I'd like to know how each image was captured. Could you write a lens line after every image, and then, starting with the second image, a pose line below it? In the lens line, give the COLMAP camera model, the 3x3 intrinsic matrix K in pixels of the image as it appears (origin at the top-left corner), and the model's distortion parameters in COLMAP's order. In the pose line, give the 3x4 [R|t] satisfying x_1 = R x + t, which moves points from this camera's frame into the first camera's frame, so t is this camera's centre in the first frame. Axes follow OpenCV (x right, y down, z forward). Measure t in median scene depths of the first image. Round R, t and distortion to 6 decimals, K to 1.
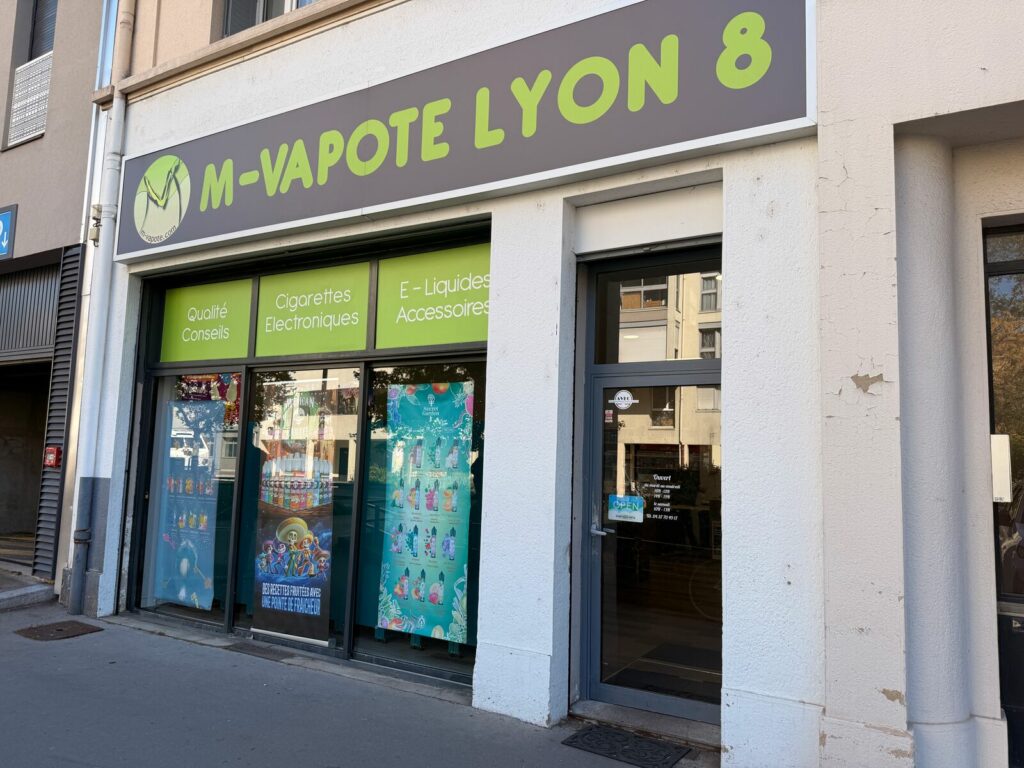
lens RADIAL K [[723.4, 0, 518.2], [0, 723.4, 393.5], [0, 0, 1]] dist [0.021939, -0.011671]
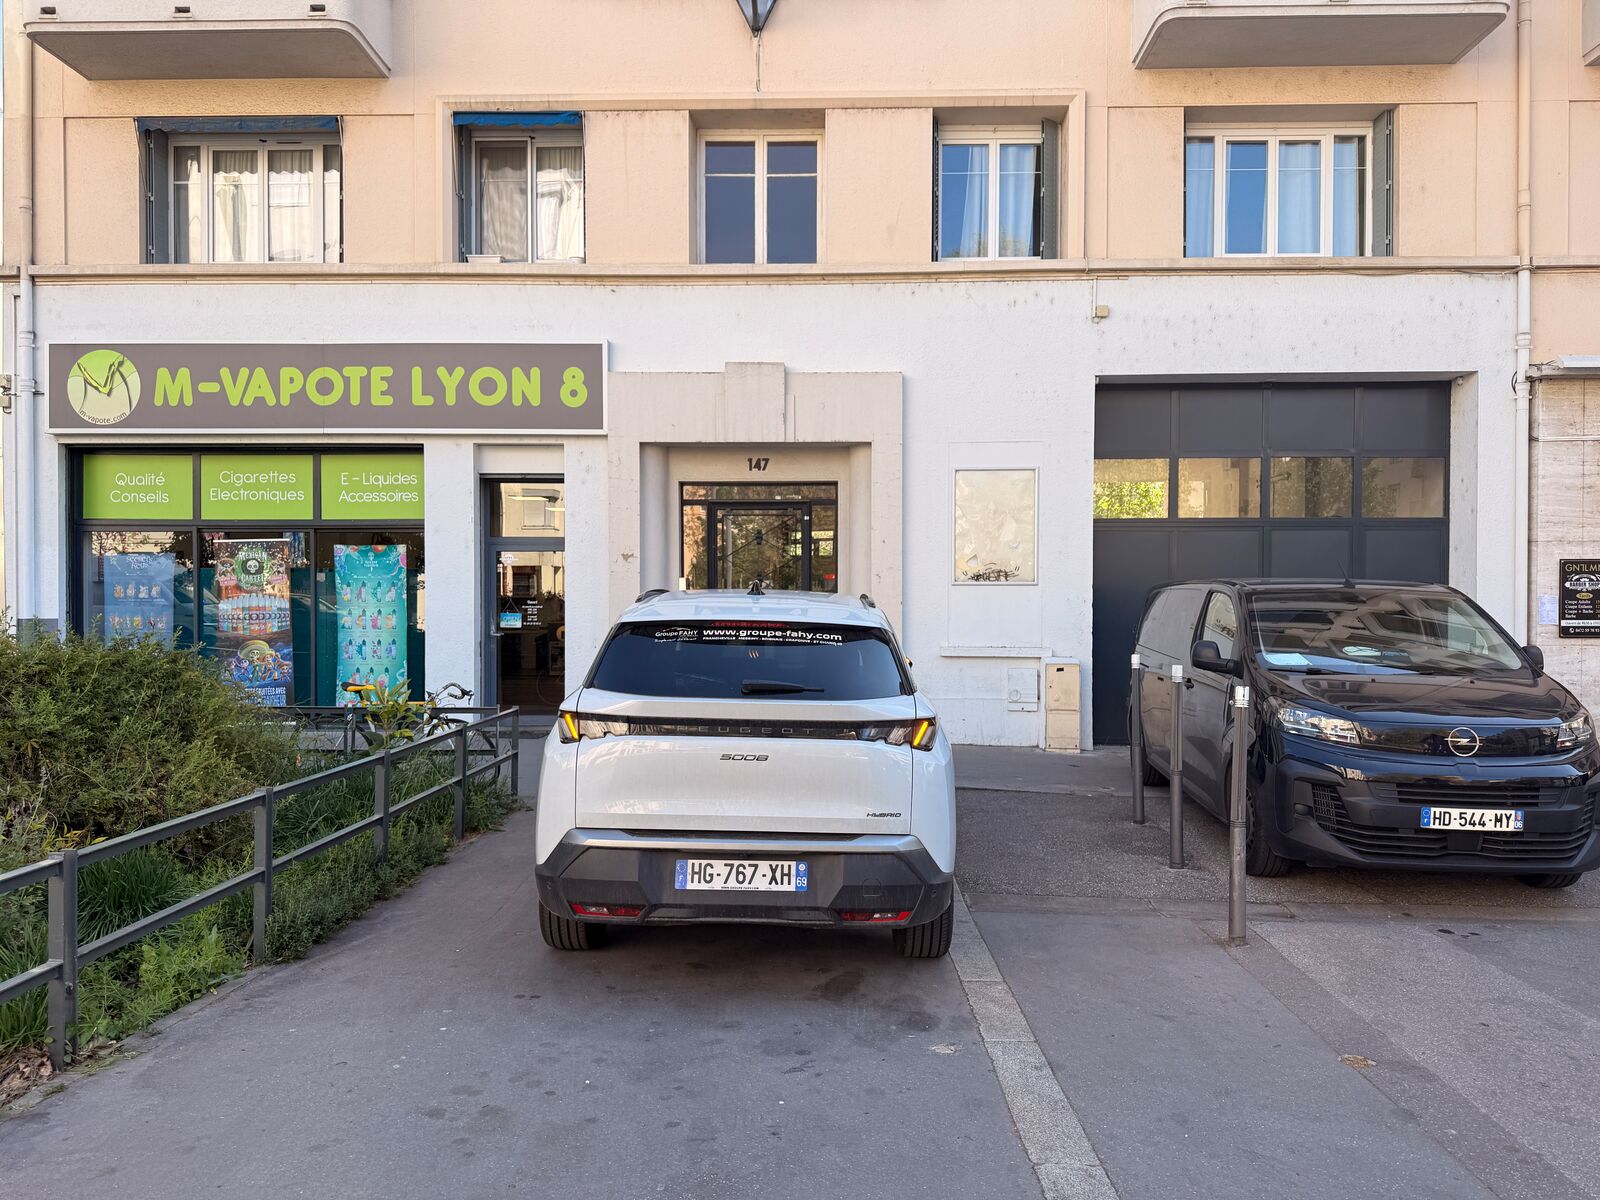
lens RADIAL K [[1130.3, 0, 803.8], [0, 1130.3, 610.5], [0, 0, 1]] dist [0.021939, -0.011671]
pose [[0.880735, -0.032542, 0.472490, -0.443233], [-0.022939, 0.993535, 0.111186, -0.160895], [-0.473053, -0.108763, 0.874295, -1.483488]]
